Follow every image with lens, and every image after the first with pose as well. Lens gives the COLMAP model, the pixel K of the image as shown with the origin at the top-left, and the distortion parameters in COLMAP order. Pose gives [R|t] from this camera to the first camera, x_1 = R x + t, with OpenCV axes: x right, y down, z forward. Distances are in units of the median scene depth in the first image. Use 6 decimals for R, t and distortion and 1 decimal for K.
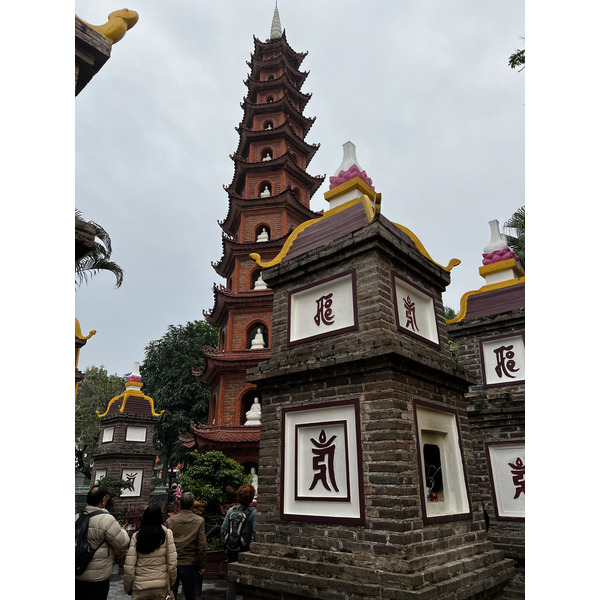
lens RADIAL K [[461.1, 0, 300.0], [0, 461.1, 300.0], [0, 0, 1]] dist [0.063805, -0.005966]
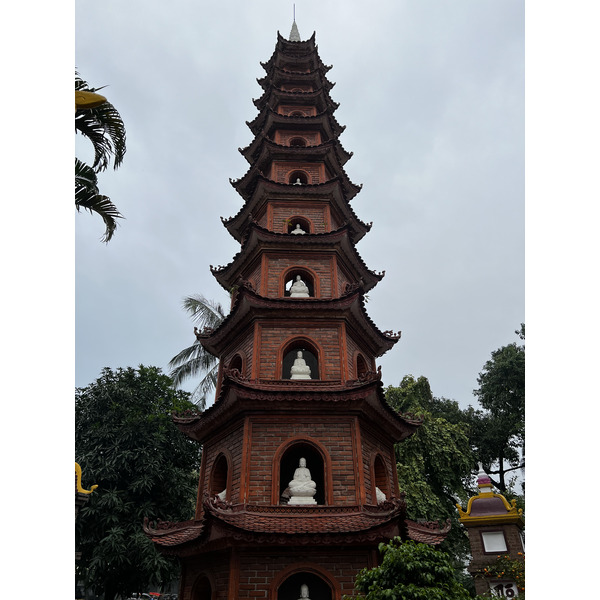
lens RADIAL K [[461.1, 0, 300.0], [0, 461.1, 300.0], [0, 0, 1]] dist [0.063805, -0.005966]
pose [[0.974883, 0.122420, 0.186055, -0.219078], [-0.083766, 0.975588, -0.203005, 0.123306], [-0.206365, 0.182321, 0.961339, 0.348674]]
